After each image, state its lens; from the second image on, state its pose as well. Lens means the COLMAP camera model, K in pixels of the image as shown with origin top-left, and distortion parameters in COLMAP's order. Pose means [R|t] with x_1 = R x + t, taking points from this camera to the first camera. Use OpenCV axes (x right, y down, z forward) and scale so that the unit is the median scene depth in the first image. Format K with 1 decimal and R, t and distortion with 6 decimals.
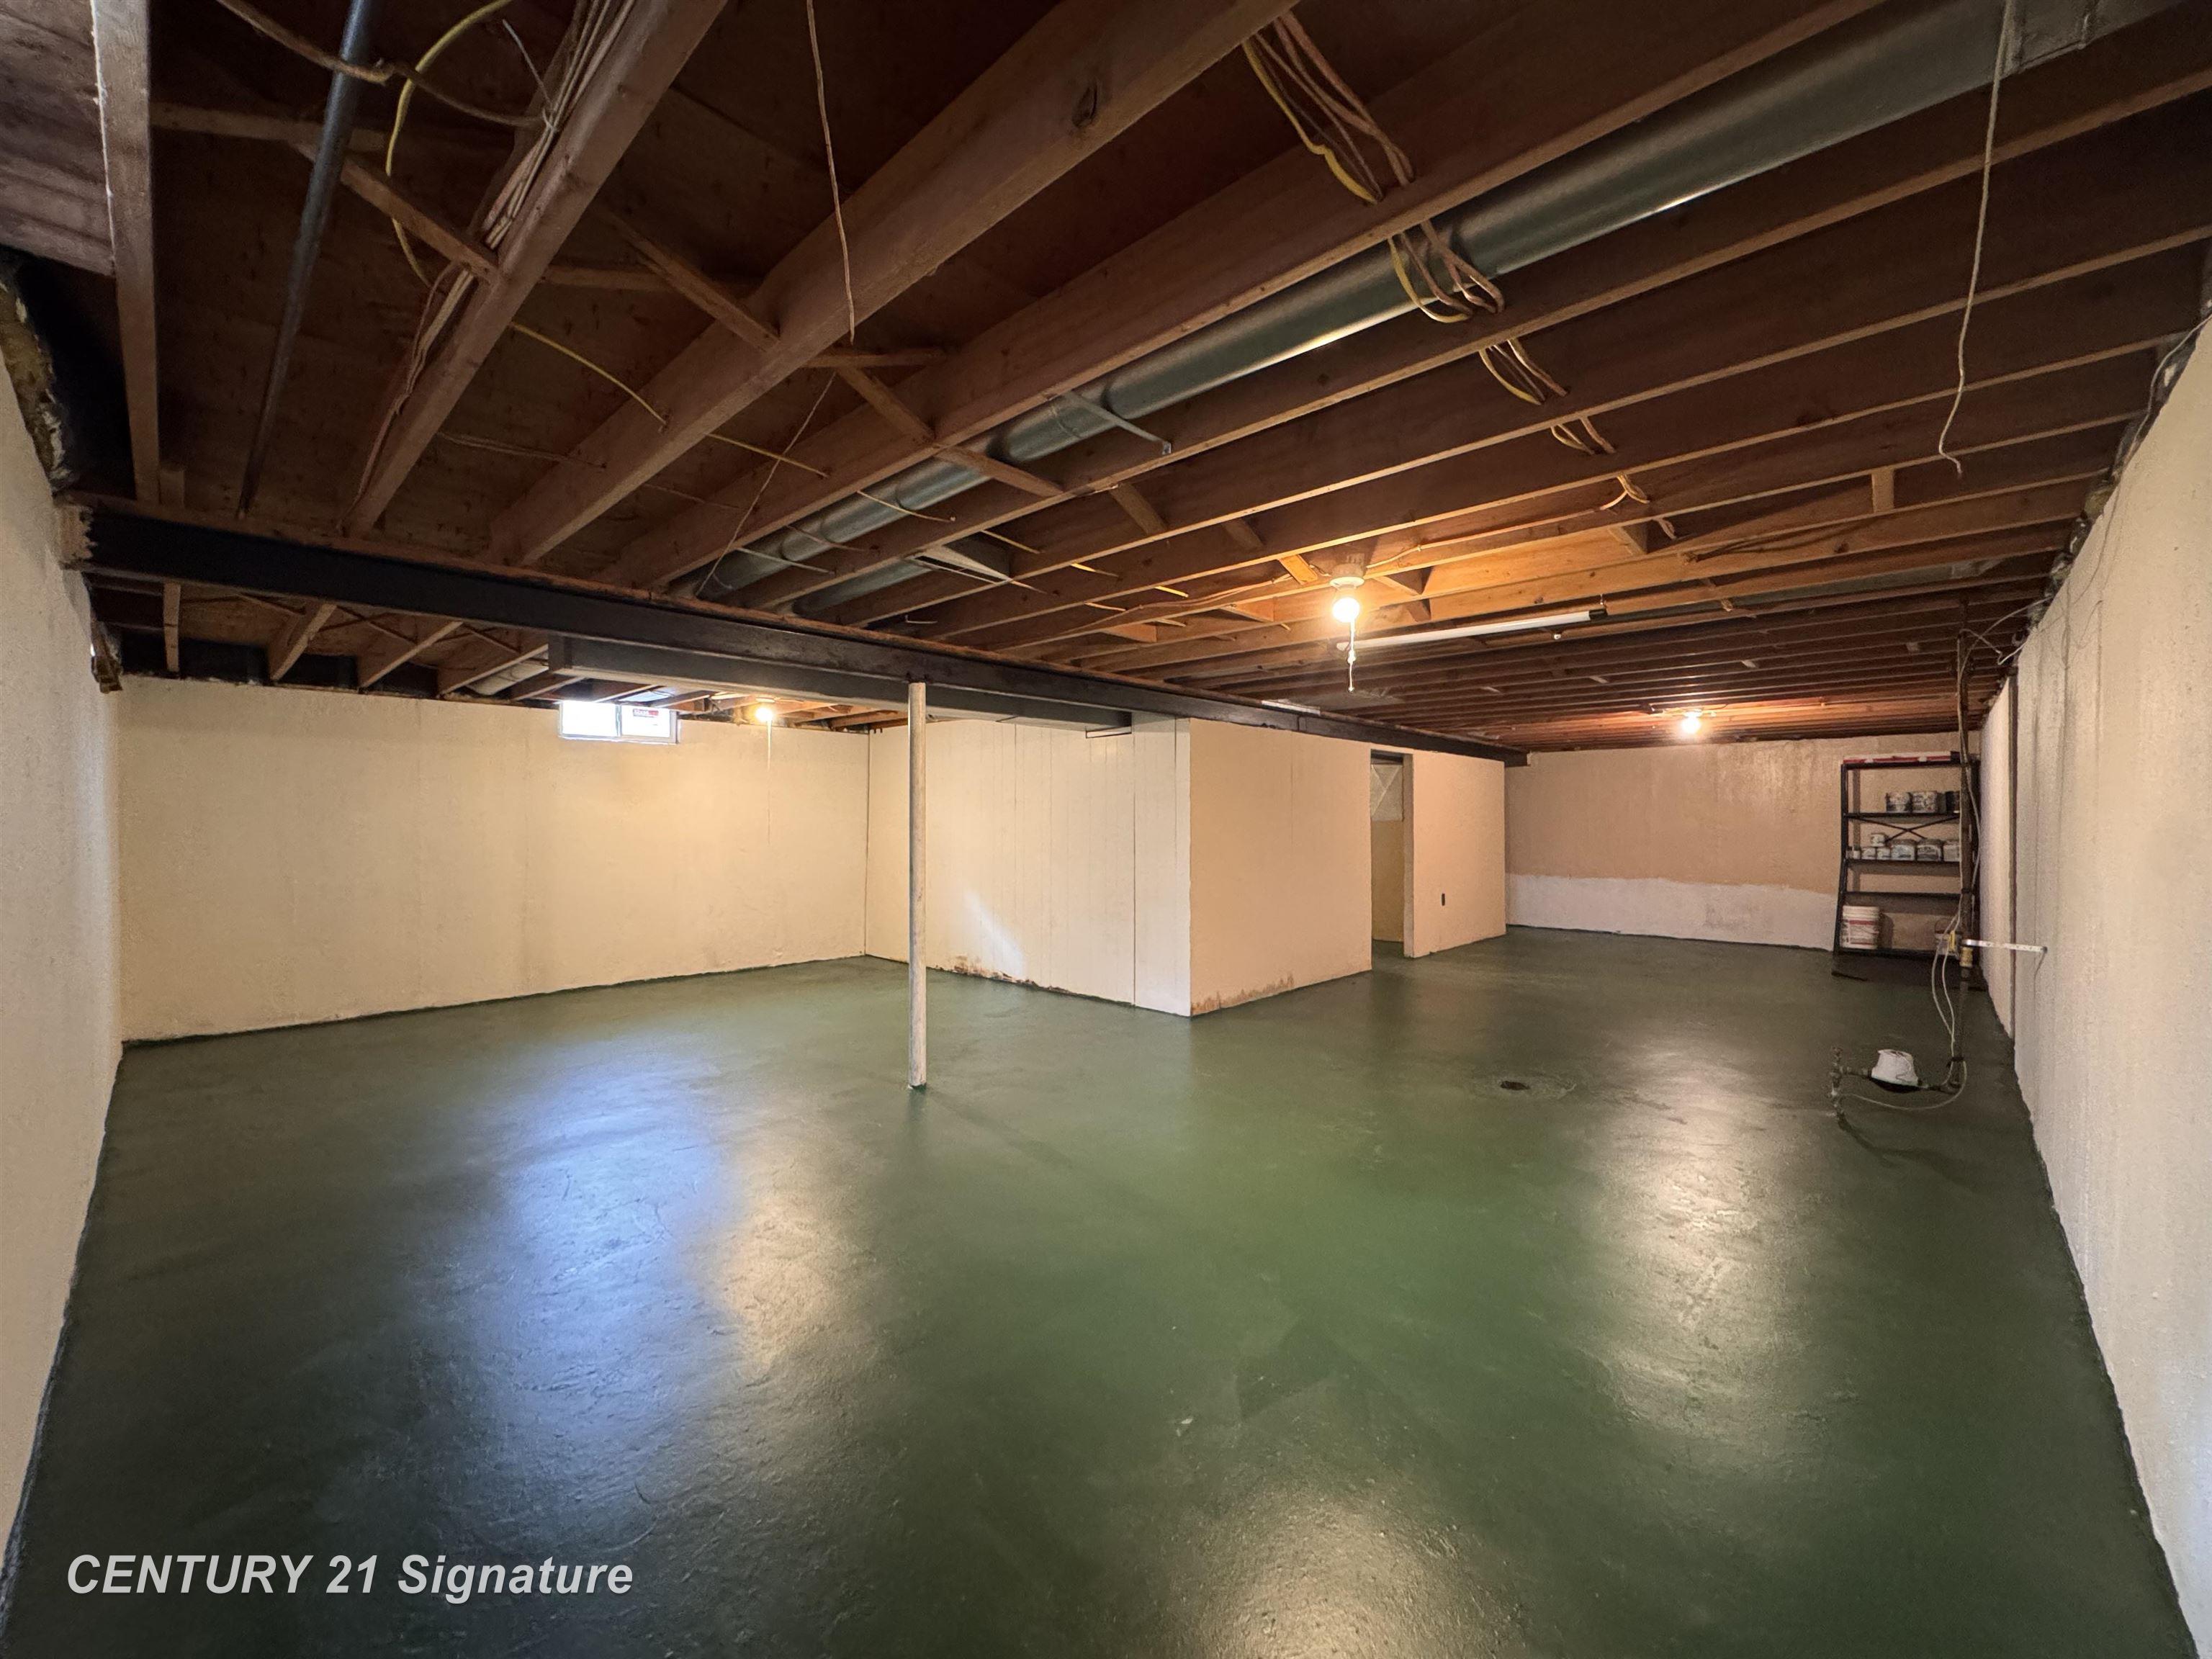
lens RADIAL K [[878.9, 0, 1104.3], [0, 878.9, 825.8], [0, 0, 1]] dist [-0.001760, 0.000108]
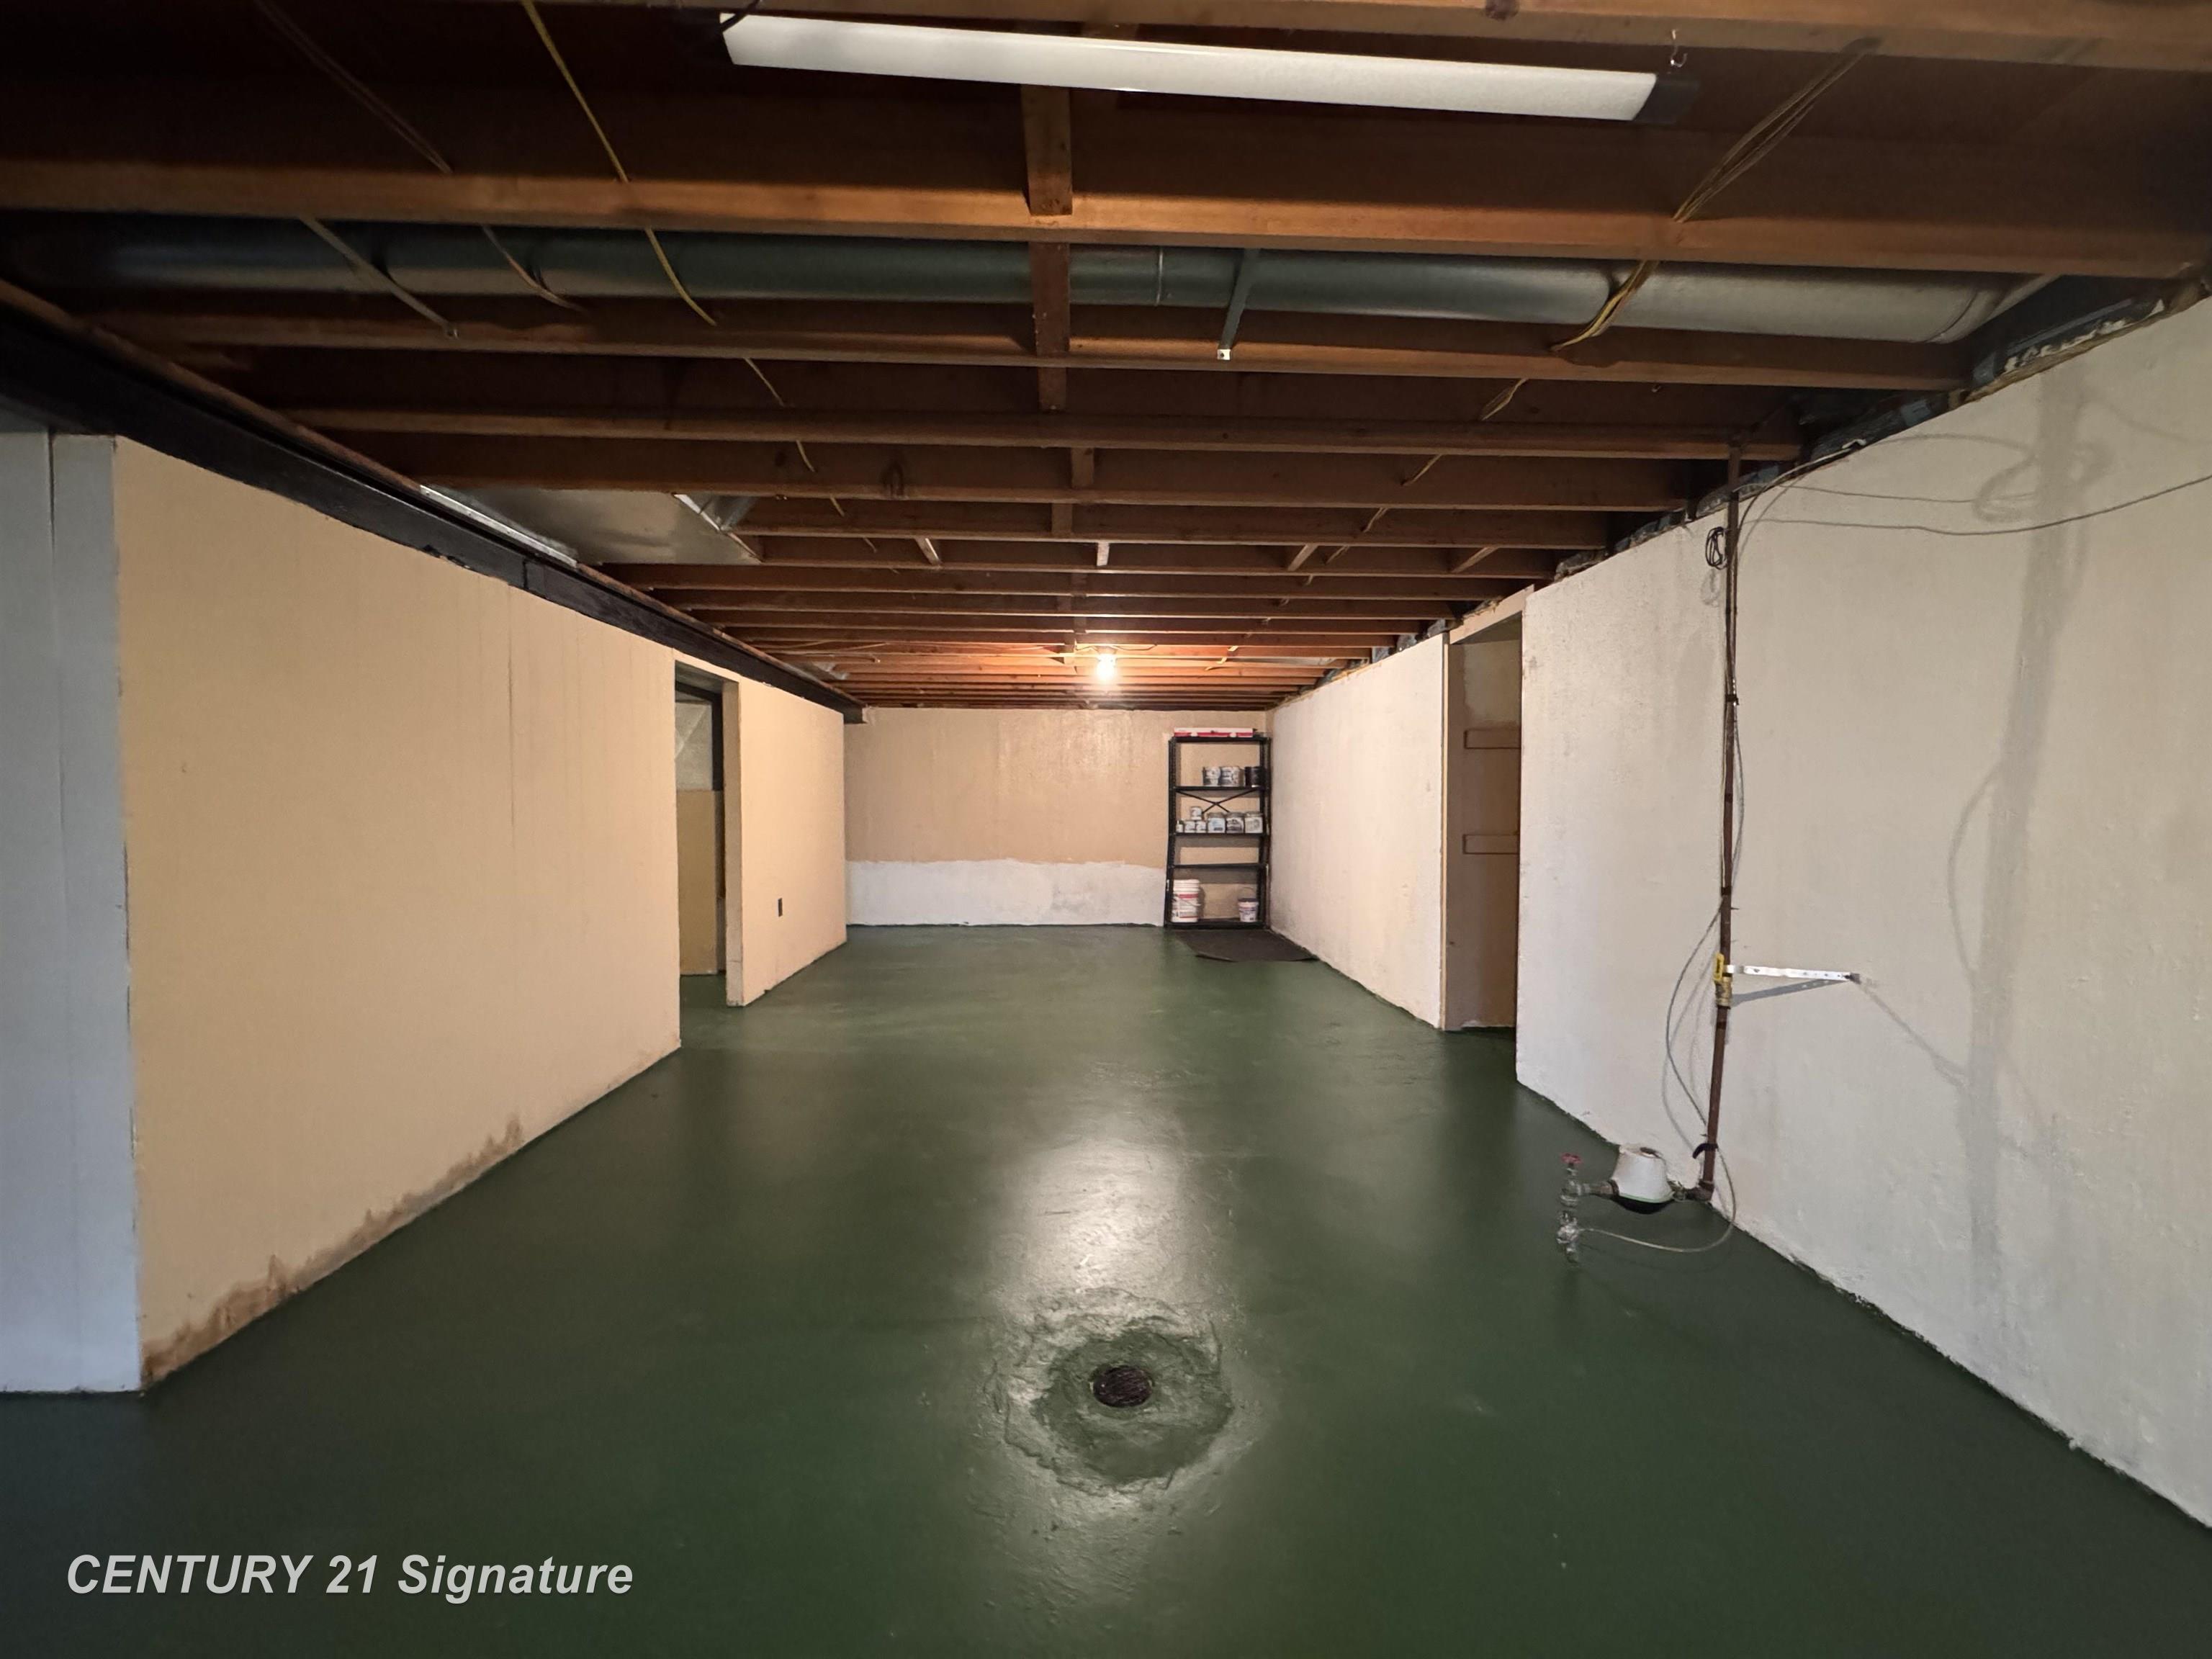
lens RADIAL K [[878.9, 0, 1106.9], [0, 878.9, 827.9], [0, 0, 1]] dist [-0.001760, 0.000108]
pose [[0.695487, -0.018691, 0.718296, 0.079896], [-0.002435, 0.999595, 0.028369, 0.004242], [-0.718535, -0.021479, 0.695160, 0.367684]]
